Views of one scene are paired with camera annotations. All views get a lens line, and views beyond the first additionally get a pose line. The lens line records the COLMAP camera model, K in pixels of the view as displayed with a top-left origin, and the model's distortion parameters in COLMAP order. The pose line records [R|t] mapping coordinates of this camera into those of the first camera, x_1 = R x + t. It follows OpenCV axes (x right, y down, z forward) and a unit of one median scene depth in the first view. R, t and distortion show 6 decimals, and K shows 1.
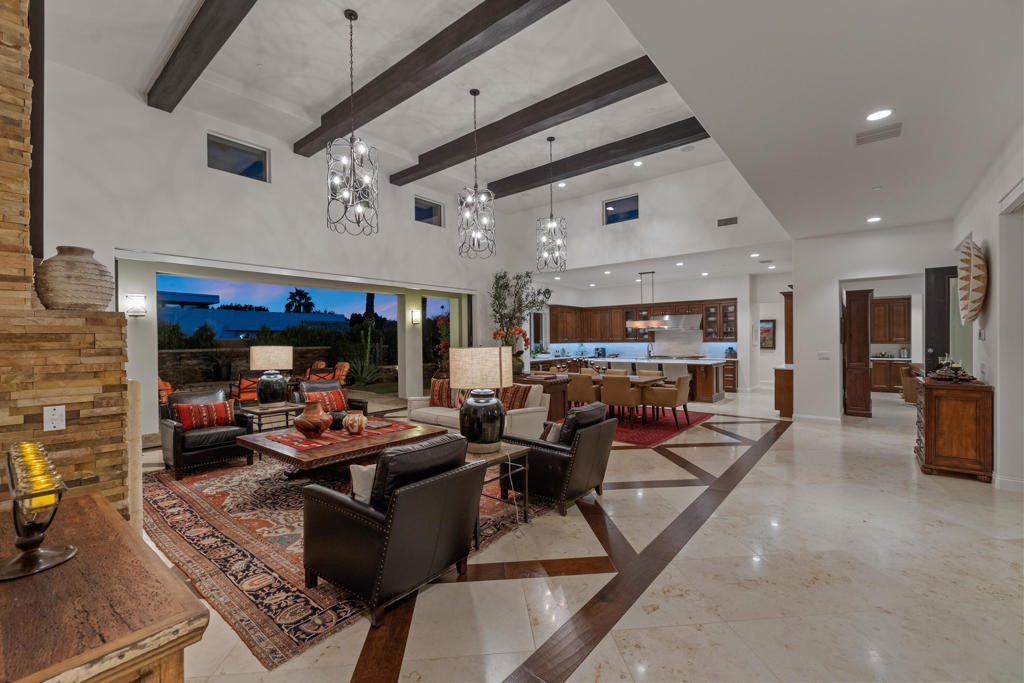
lens RADIAL K [[429.6, 0, 509.7], [0, 429.6, 343.1], [0, 0, 1]] dist [0.002876, -0.001287]
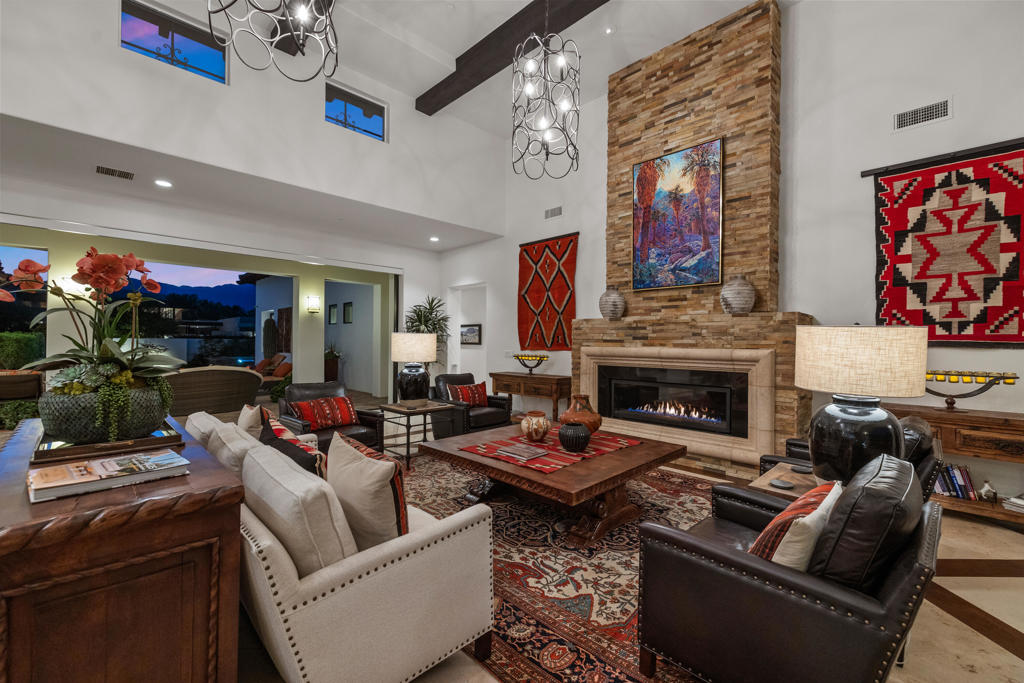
lens RADIAL K [[429.6, 0, 511.6], [0, 429.6, 340.0], [0, 0, 1]] dist [0.002876, -0.001287]
pose [[-0.995188, 0.001059, 0.097979, -0.526788], [0.001629, 0.999982, 0.005732, 0.009009], [-0.097971, 0.005864, -0.995172, 2.517025]]
